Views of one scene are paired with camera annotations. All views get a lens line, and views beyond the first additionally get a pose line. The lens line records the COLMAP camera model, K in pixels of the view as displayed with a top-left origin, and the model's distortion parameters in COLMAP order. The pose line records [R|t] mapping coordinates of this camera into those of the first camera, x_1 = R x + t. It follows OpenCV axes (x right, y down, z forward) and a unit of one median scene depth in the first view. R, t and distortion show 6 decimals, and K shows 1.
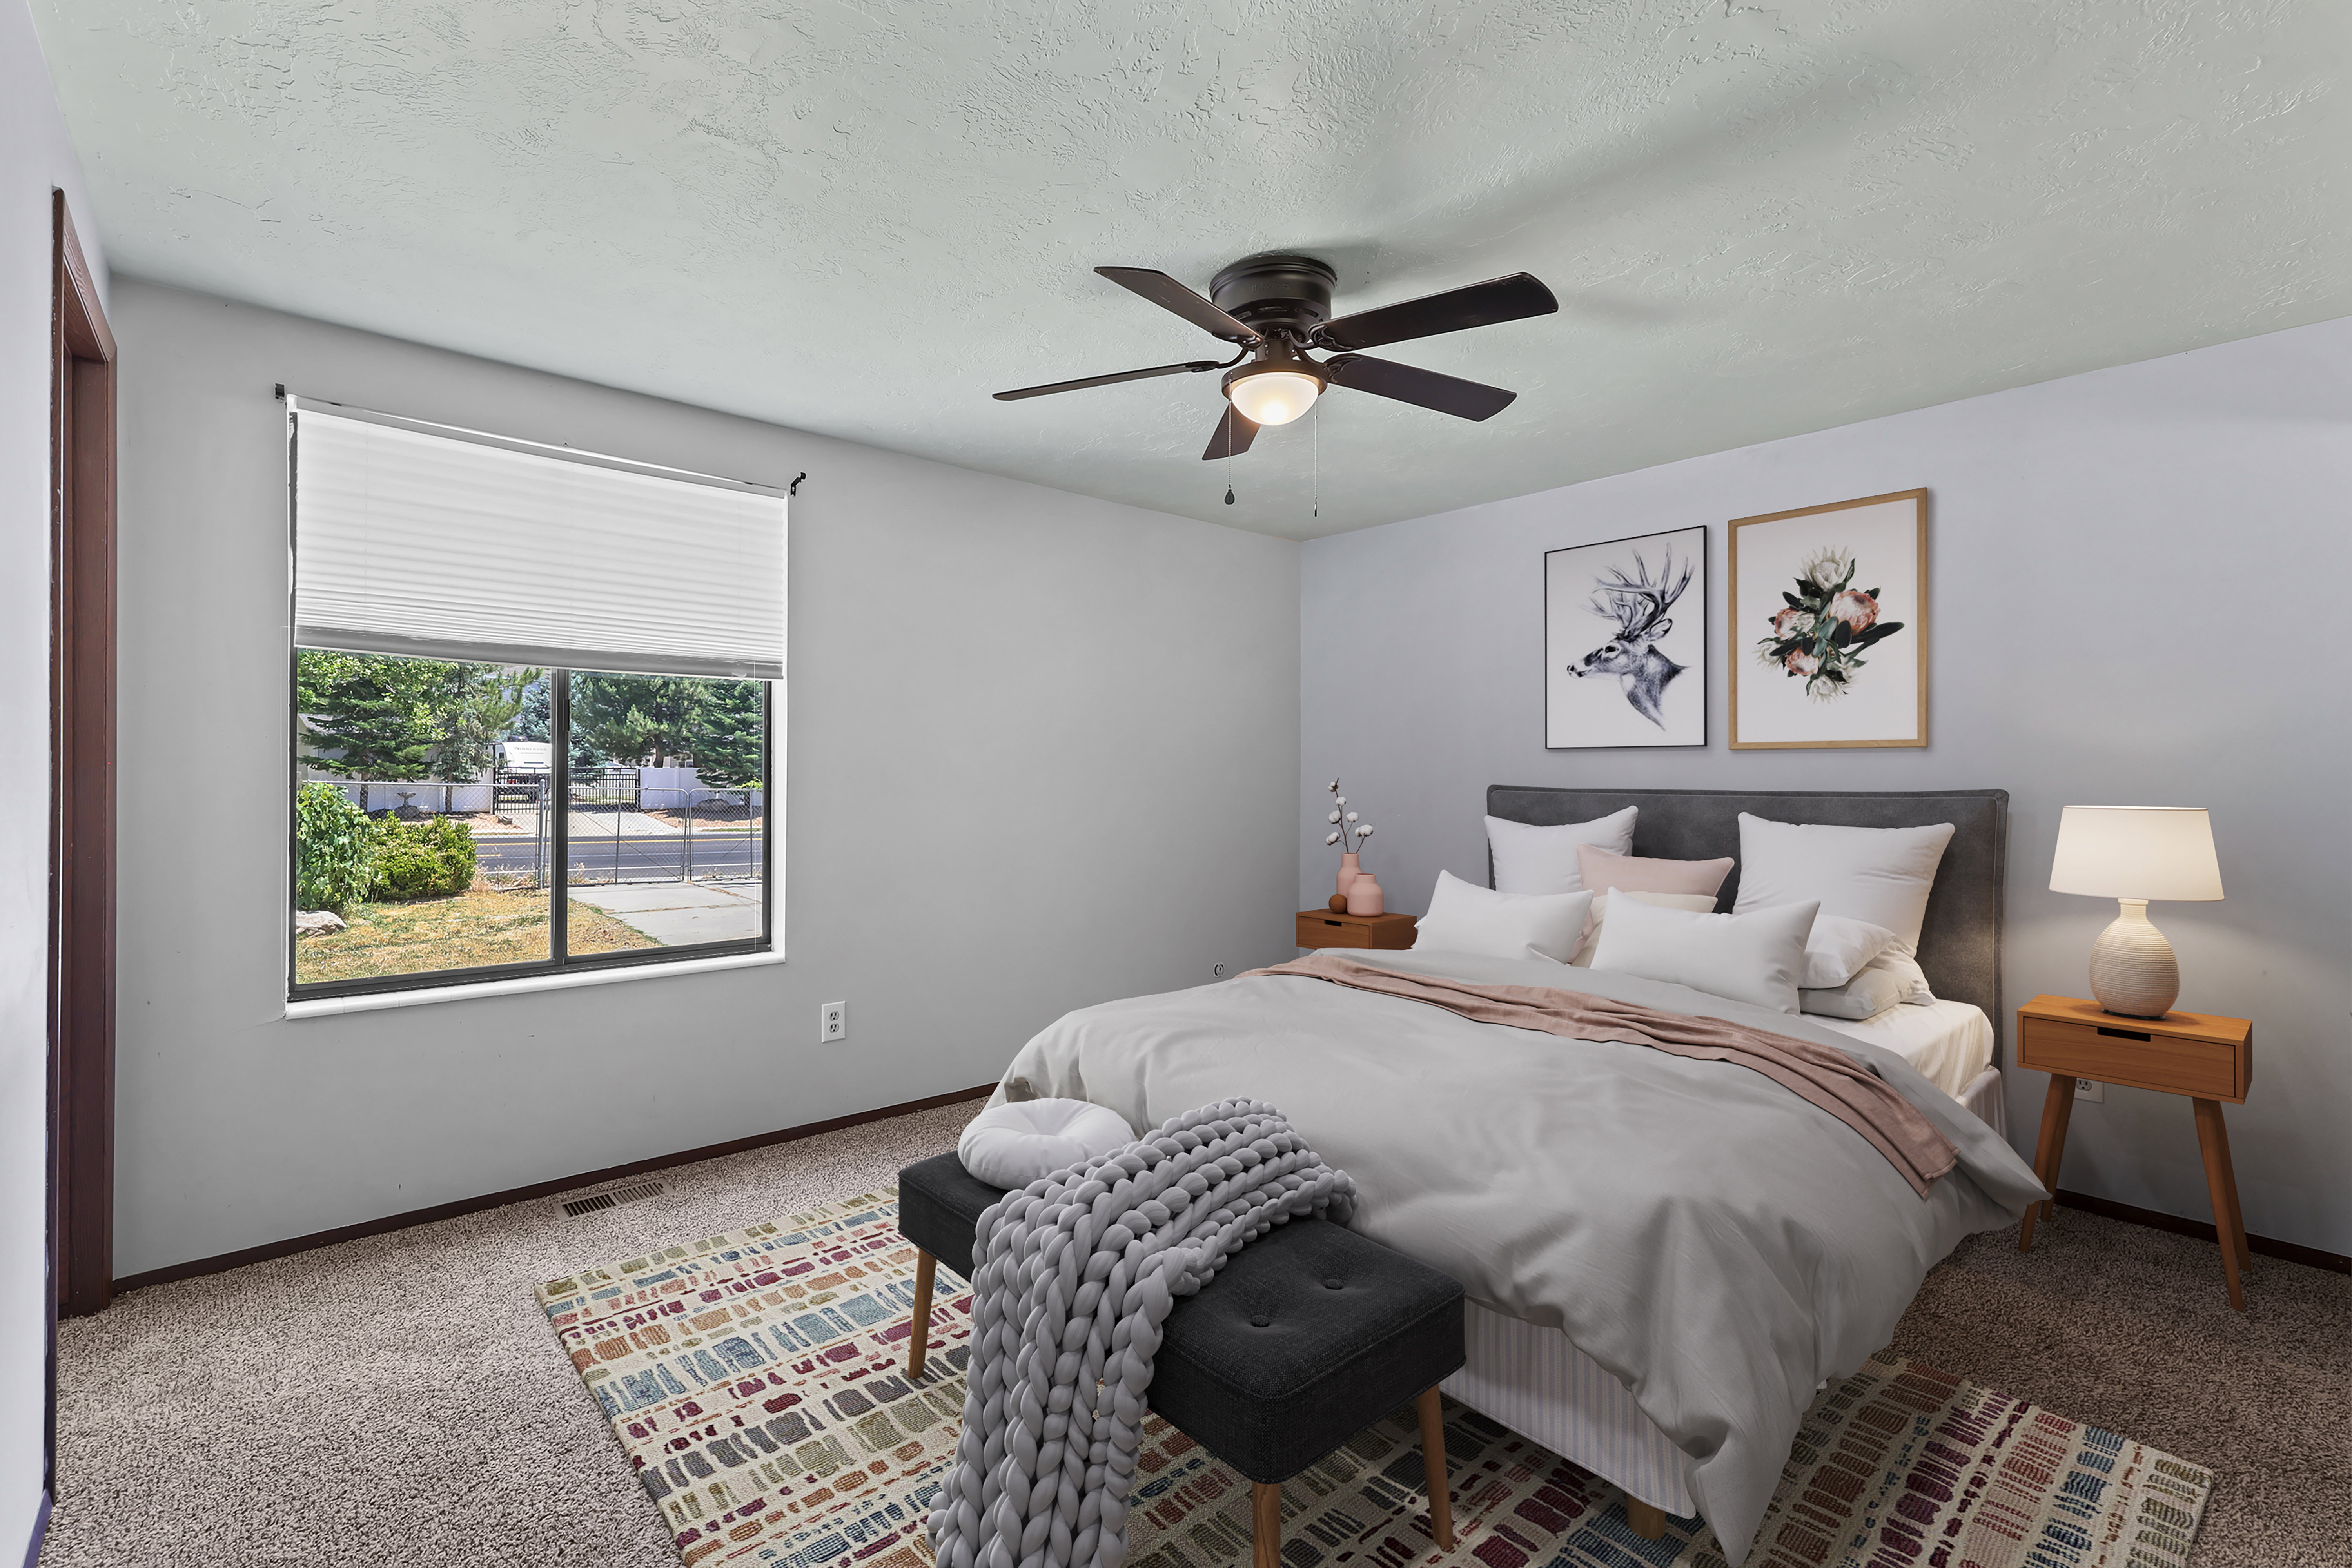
lens RADIAL K [[1040.8, 0, 1176.2], [0, 1040.8, 786.8], [0, 0, 1]] dist [-0.000689, 0.000935]
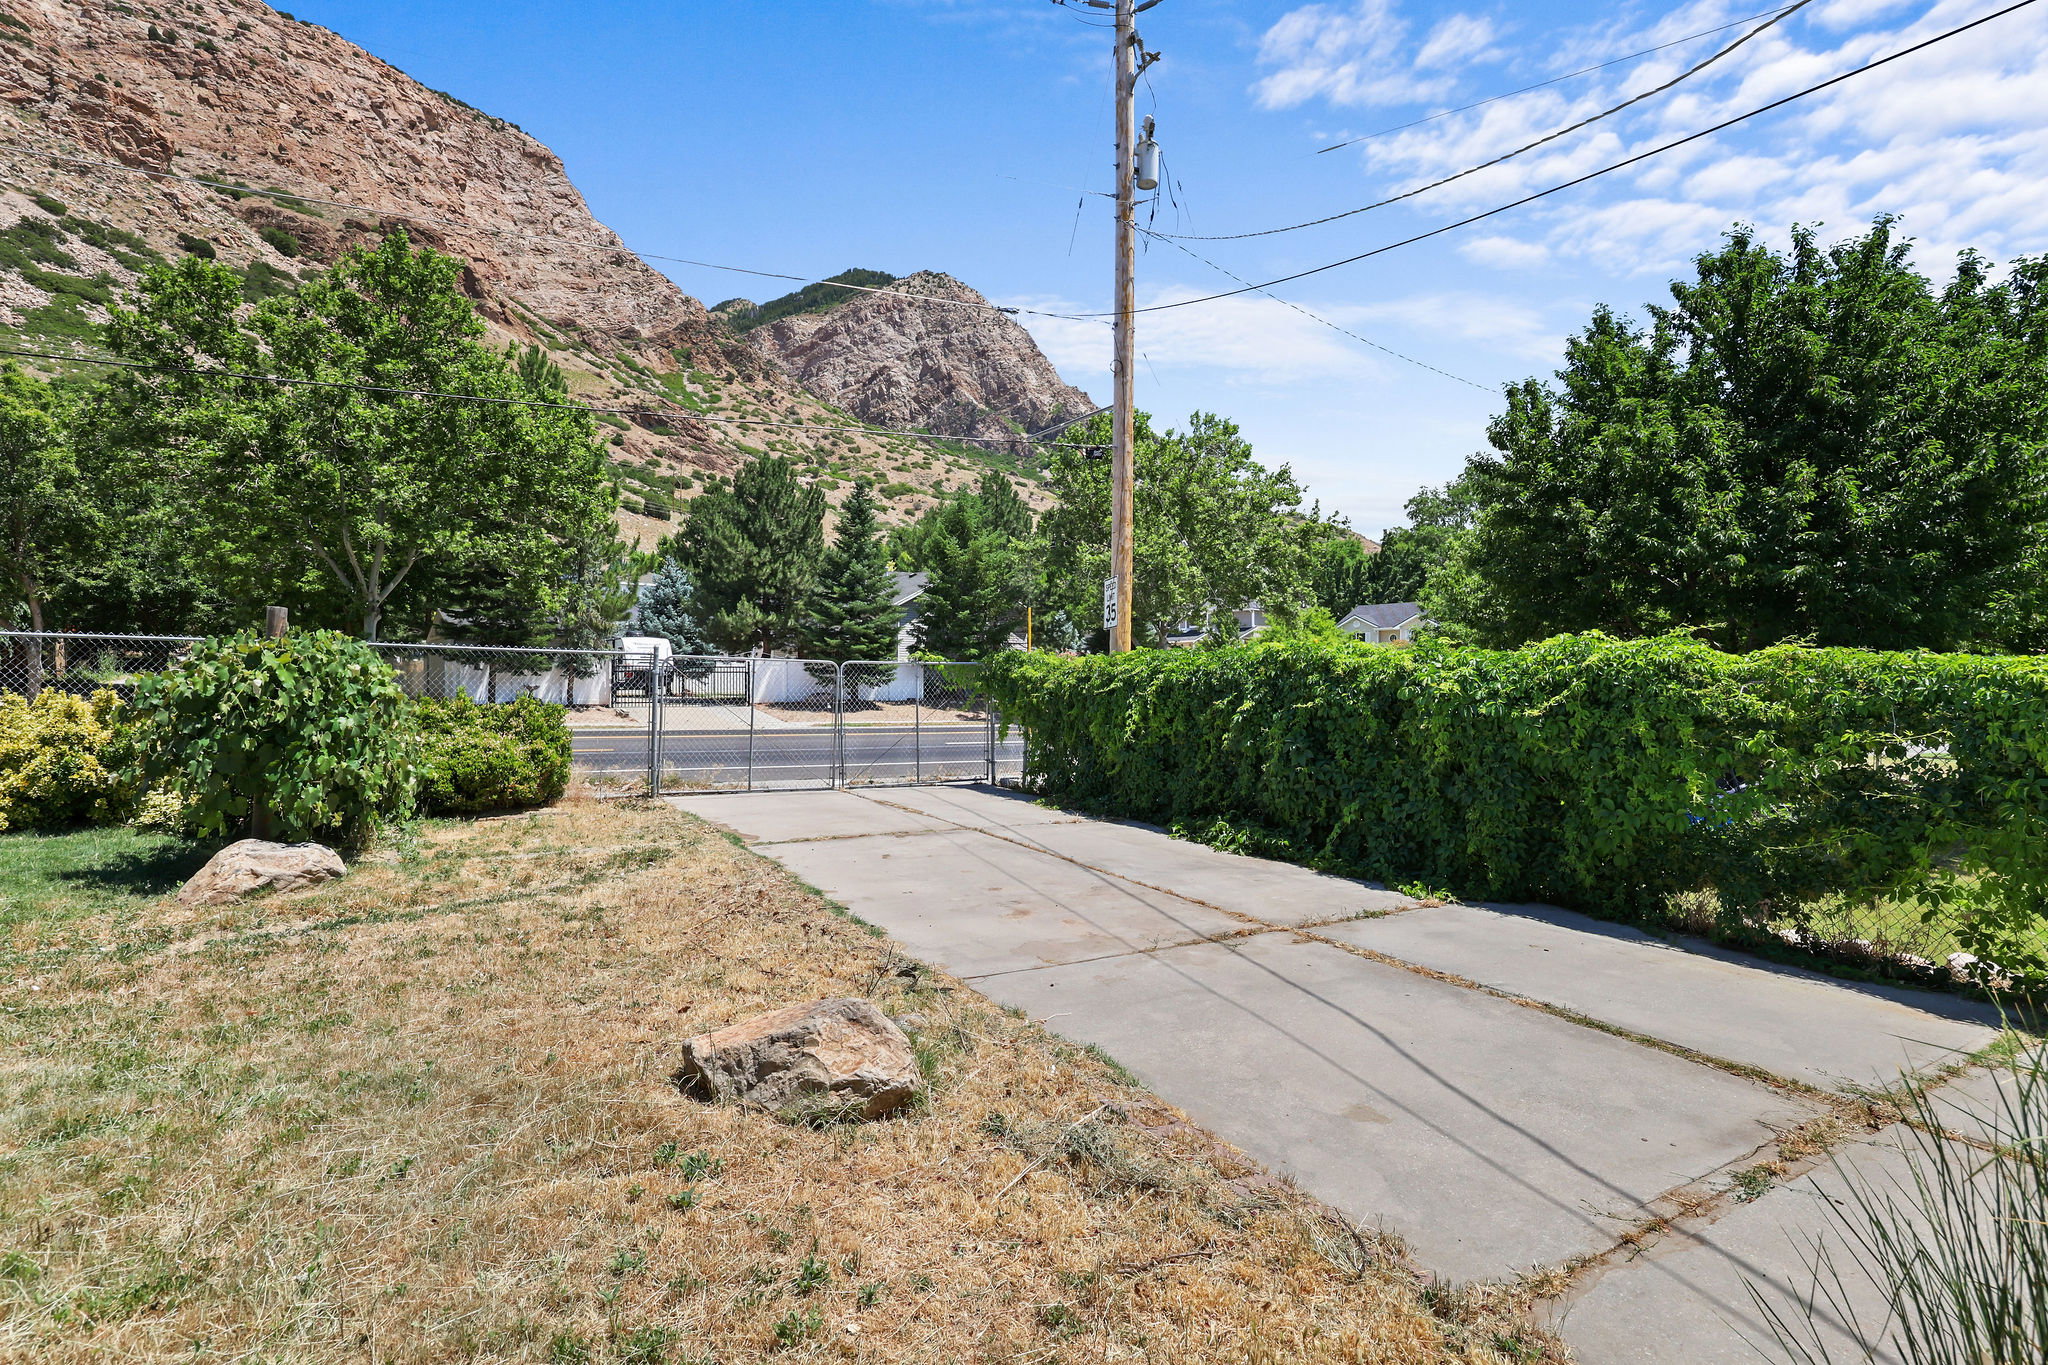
lens RADIAL K [[960.7, 0, 1016.7], [0, 960.7, 682.1], [0, 0, 1]] dist [0.000110, 0.001548]
pose [[0.982241, -0.002850, -0.187601, -0.130377], [0.001137, 0.999957, -0.009235, 0.013593], [0.187619, 0.008858, 0.982202, 0.214119]]
